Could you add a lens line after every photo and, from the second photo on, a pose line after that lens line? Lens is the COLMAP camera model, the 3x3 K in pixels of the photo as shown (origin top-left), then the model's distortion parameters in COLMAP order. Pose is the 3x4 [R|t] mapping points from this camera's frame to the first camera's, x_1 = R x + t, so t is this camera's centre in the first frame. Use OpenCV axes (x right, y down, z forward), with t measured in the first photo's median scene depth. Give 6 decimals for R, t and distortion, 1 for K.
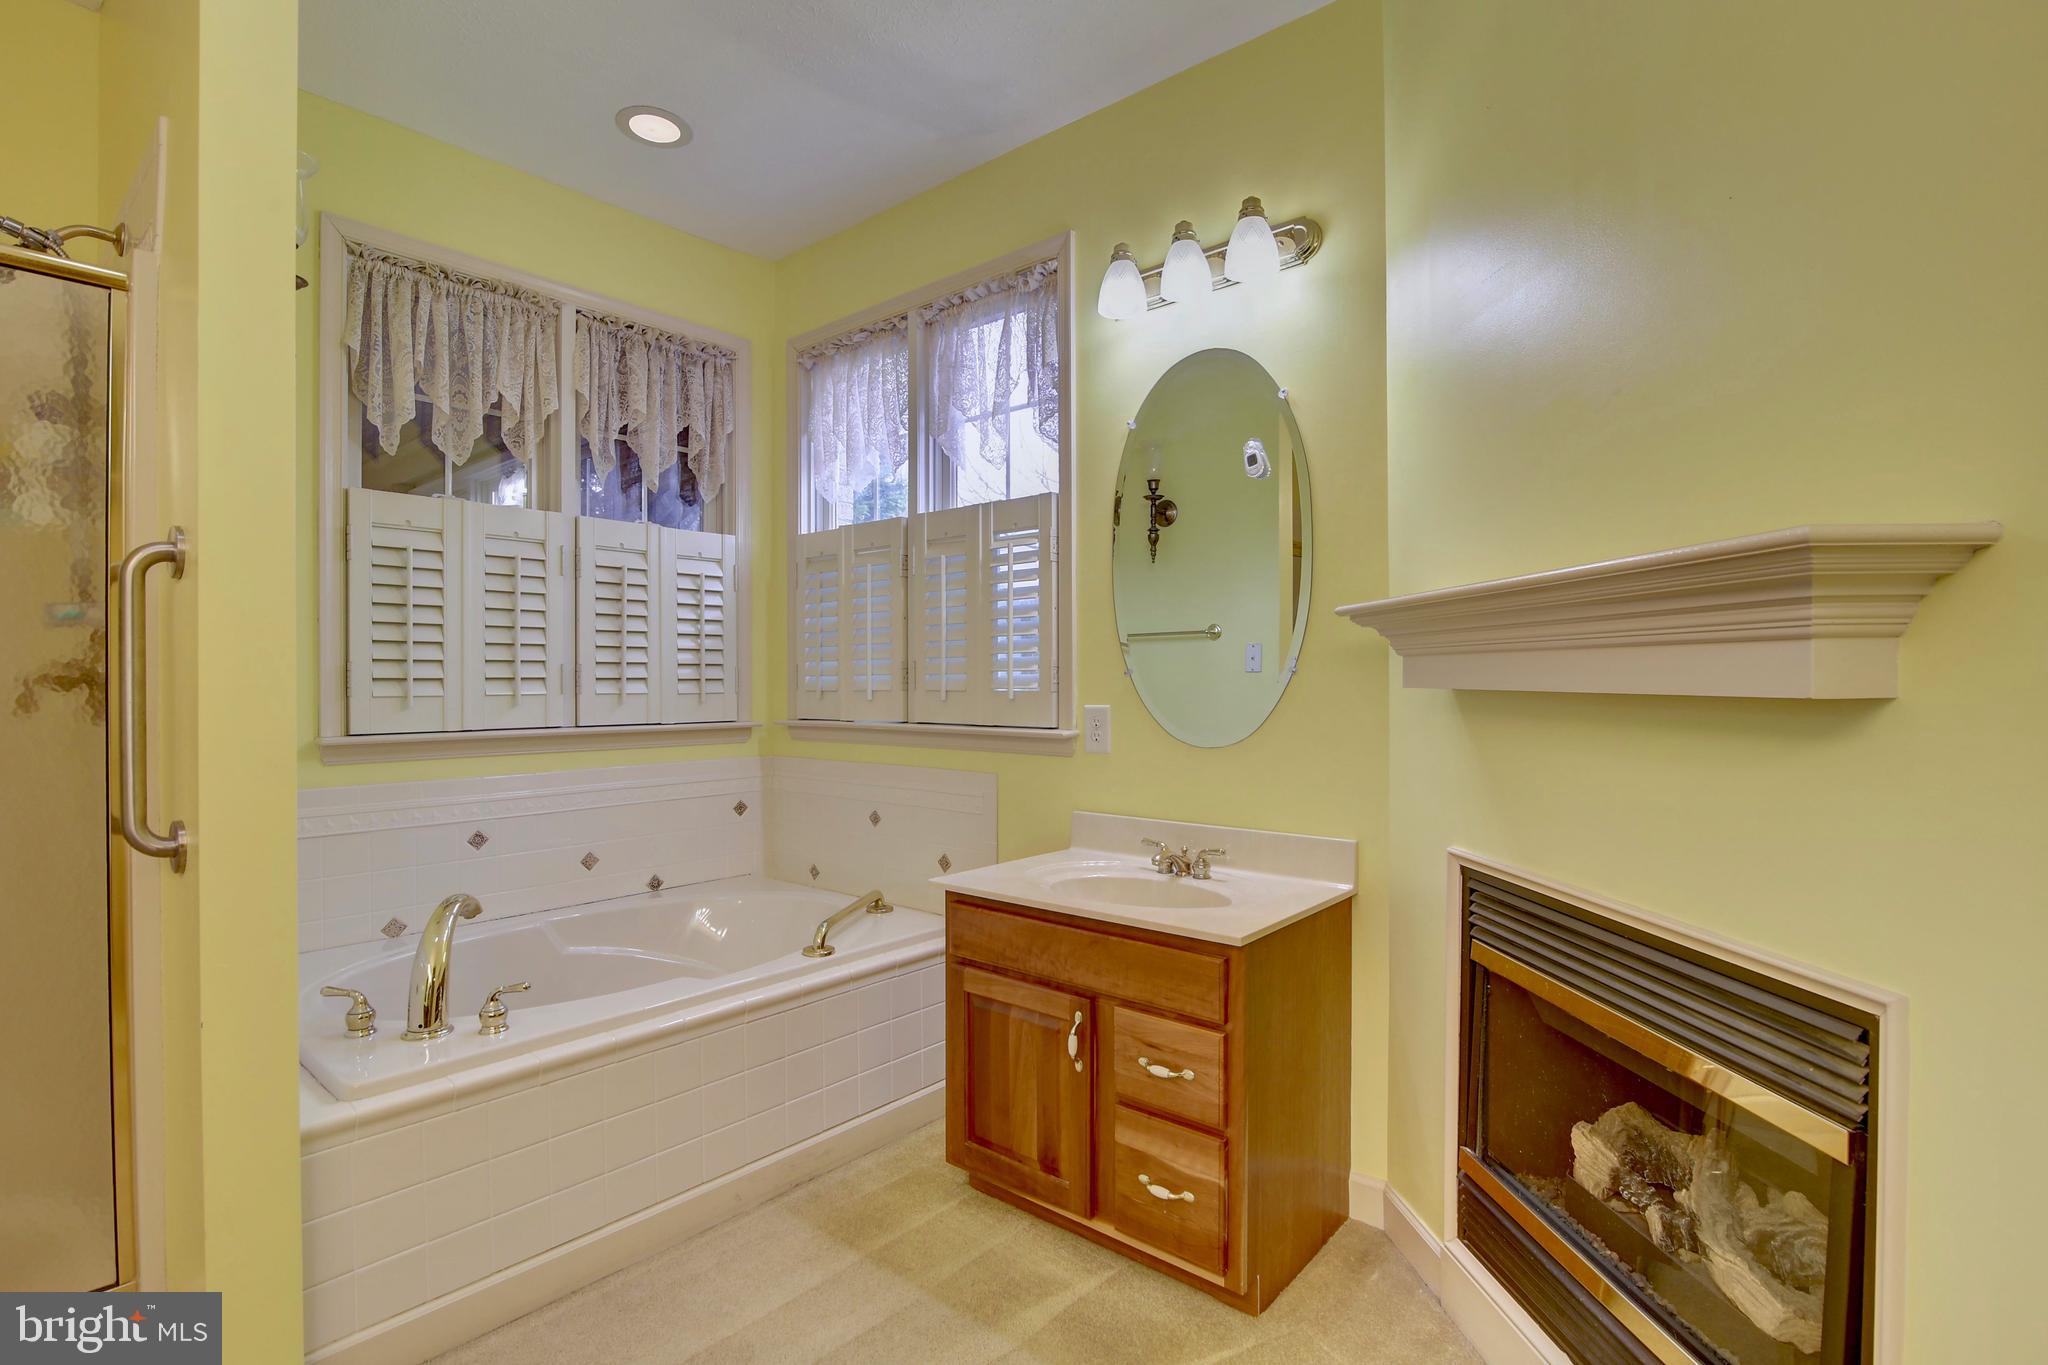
lens RADIAL K [[964.1, 0, 1027.0], [0, 964.1, 684.9], [0, 0, 1]] dist [-0.022219, 0.005708]
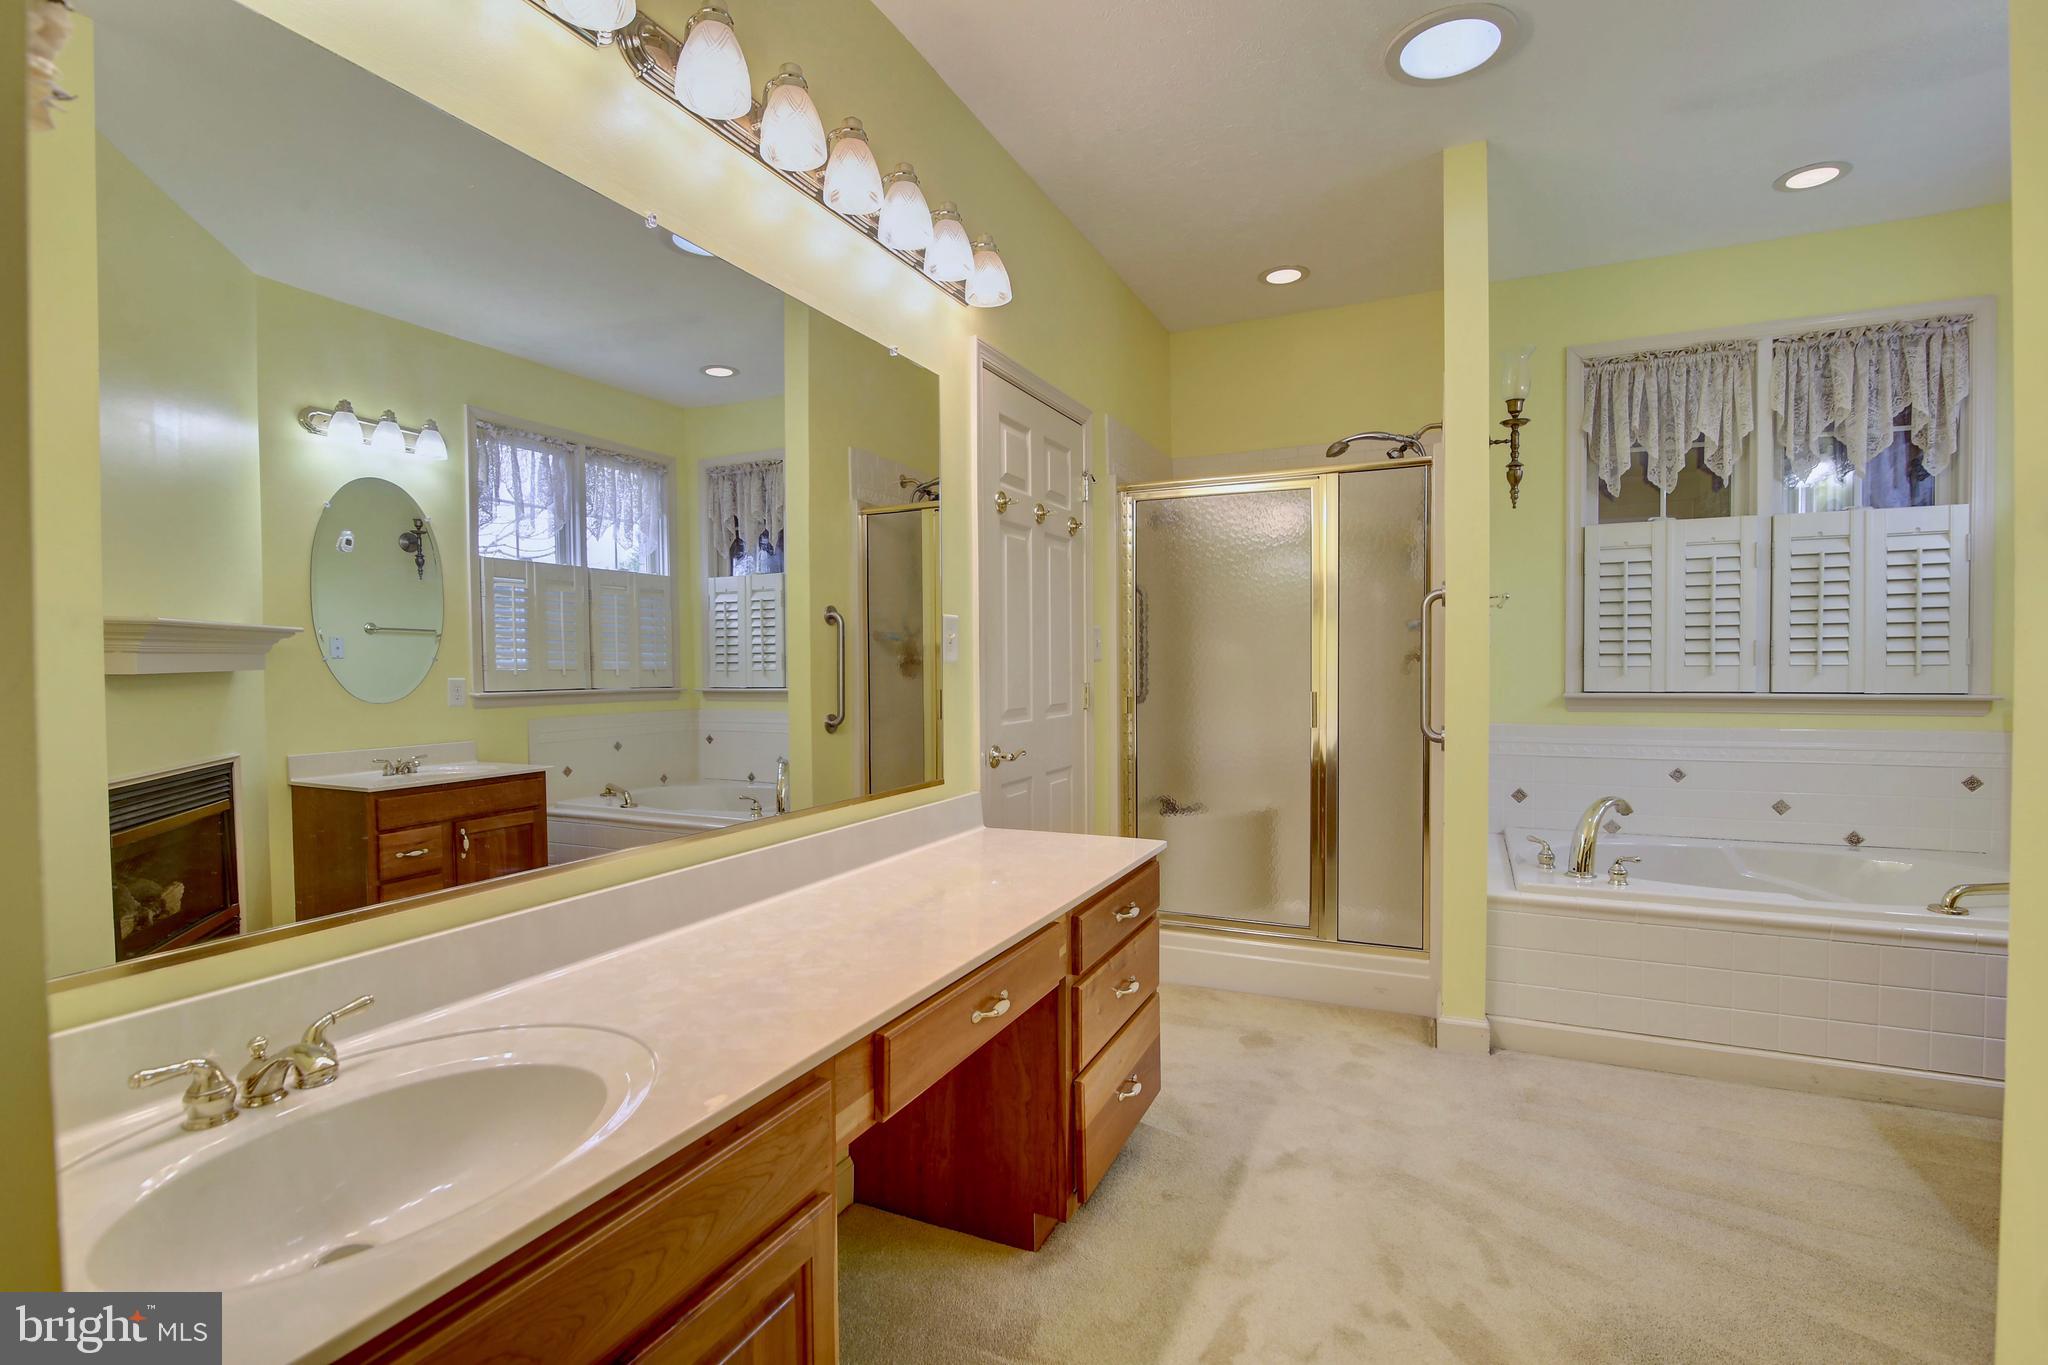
lens RADIAL K [[964.1, 0, 1027.0], [0, 964.1, 684.9], [0, 0, 1]] dist [-0.022219, 0.005708]
pose [[0.266602, 0.023514, -0.963520, 0.445498], [0.004942, 0.999656, 0.025764, -0.001264], [0.963794, -0.011631, 0.266394, -0.214921]]
